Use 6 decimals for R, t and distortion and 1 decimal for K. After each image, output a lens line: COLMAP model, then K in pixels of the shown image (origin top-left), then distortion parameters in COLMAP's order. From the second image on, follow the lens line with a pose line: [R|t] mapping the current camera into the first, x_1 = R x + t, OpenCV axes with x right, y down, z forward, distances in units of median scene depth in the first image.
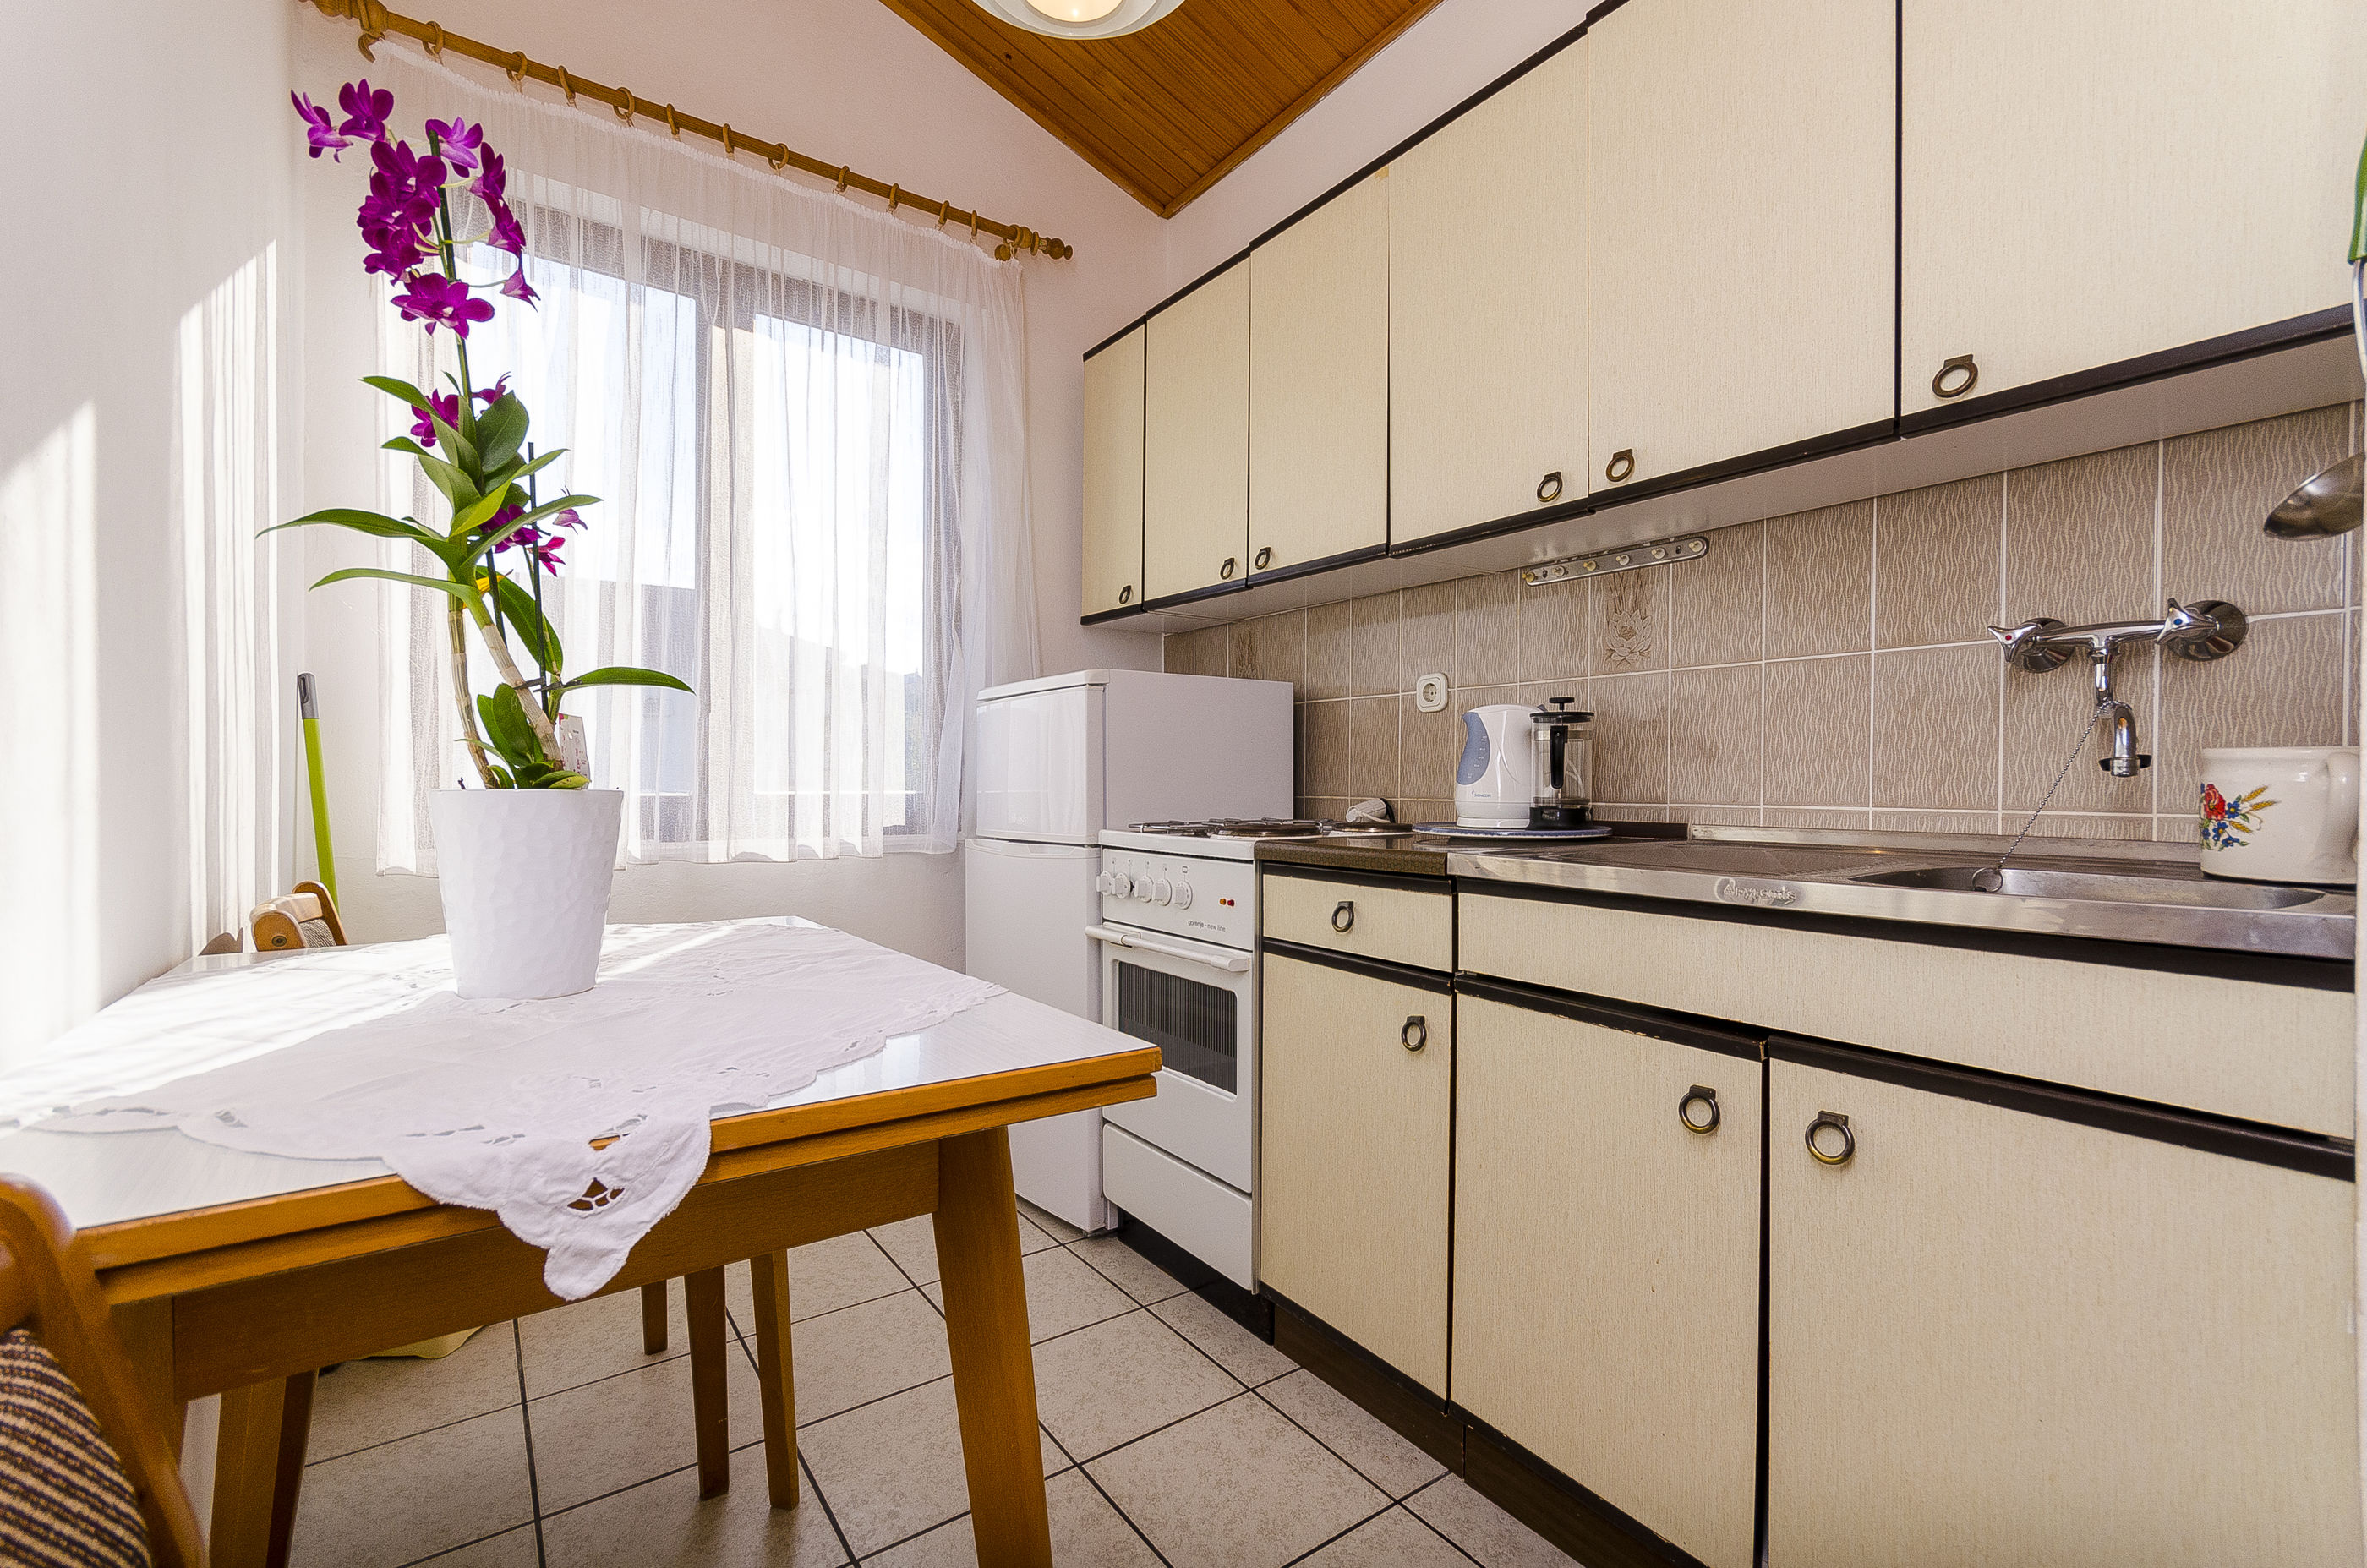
lens RADIAL K [[1037.2, 0, 1183.5], [0, 1037.2, 784.0], [0, 0, 1]] dist [0.000201, -0.000035]
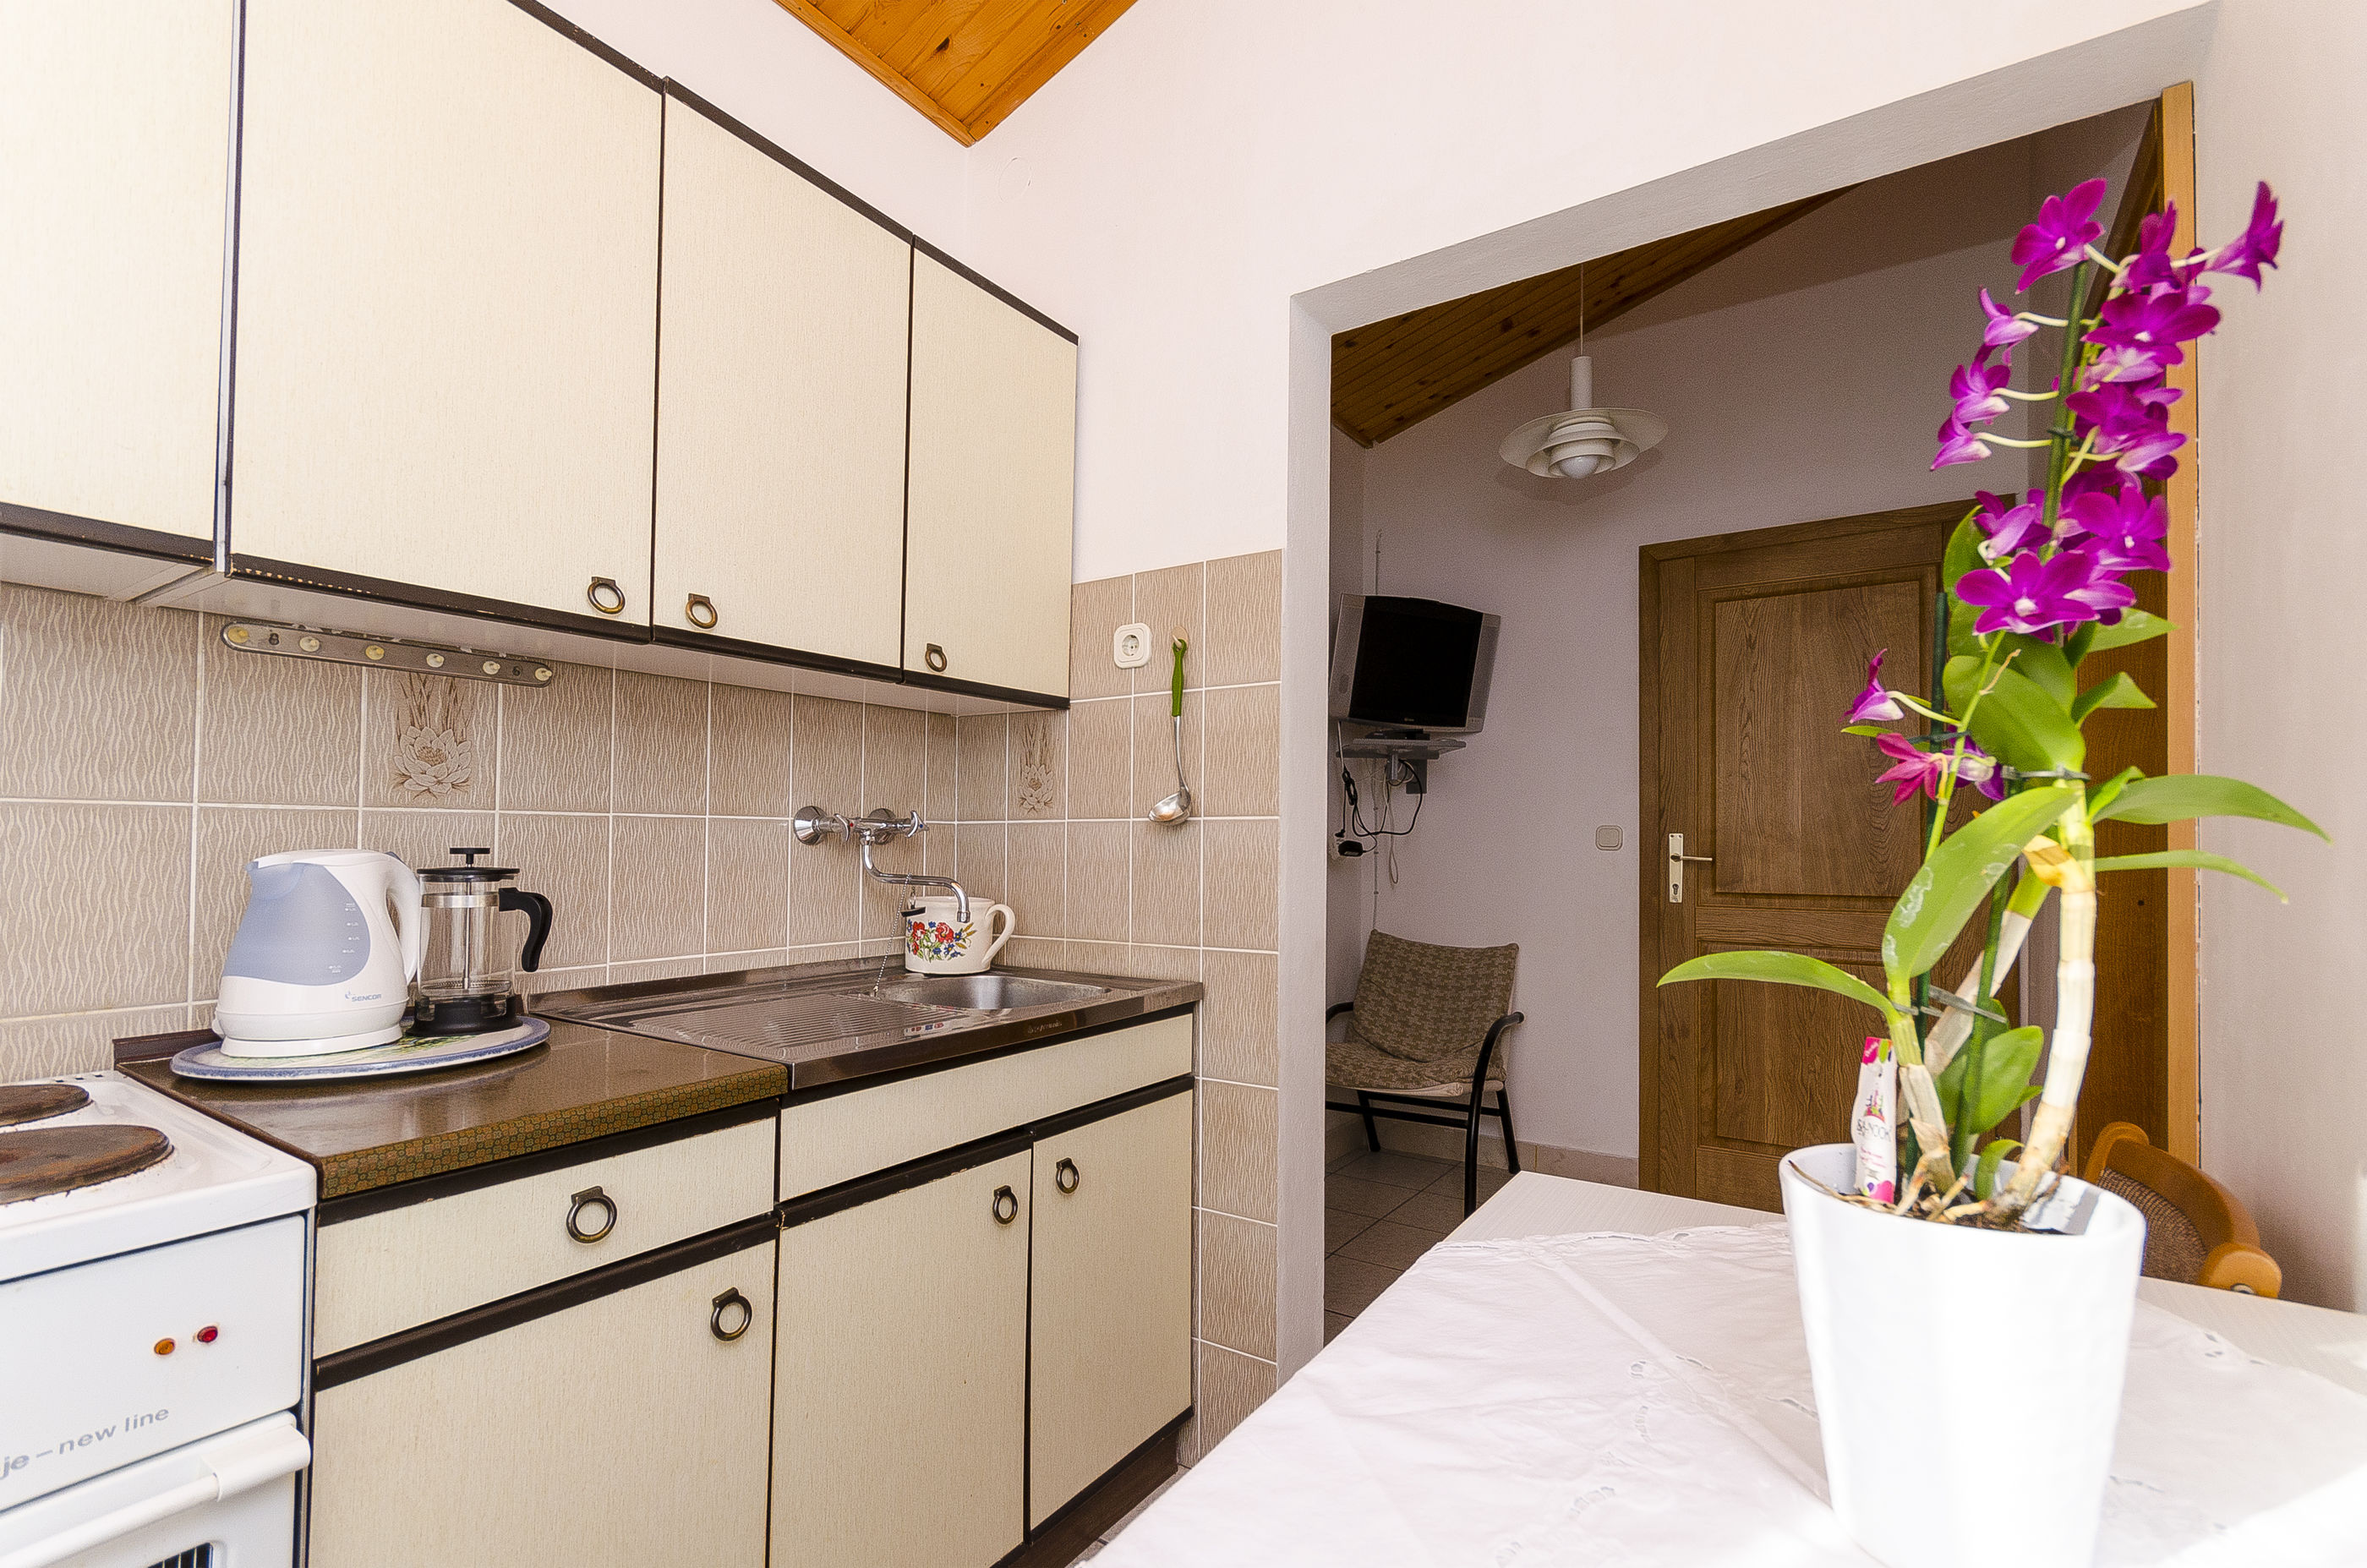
lens RADIAL K [[1046.5, 0, 1180.6], [0, 1046.5, 837.3], [0, 0, 1]] dist [-0.001180, -0.000216]
pose [[-0.354870, -0.004389, 0.934905, -0.566633], [-0.004804, 0.999984, 0.002871, -0.106432], [-0.934903, -0.003473, -0.354885, 0.887227]]
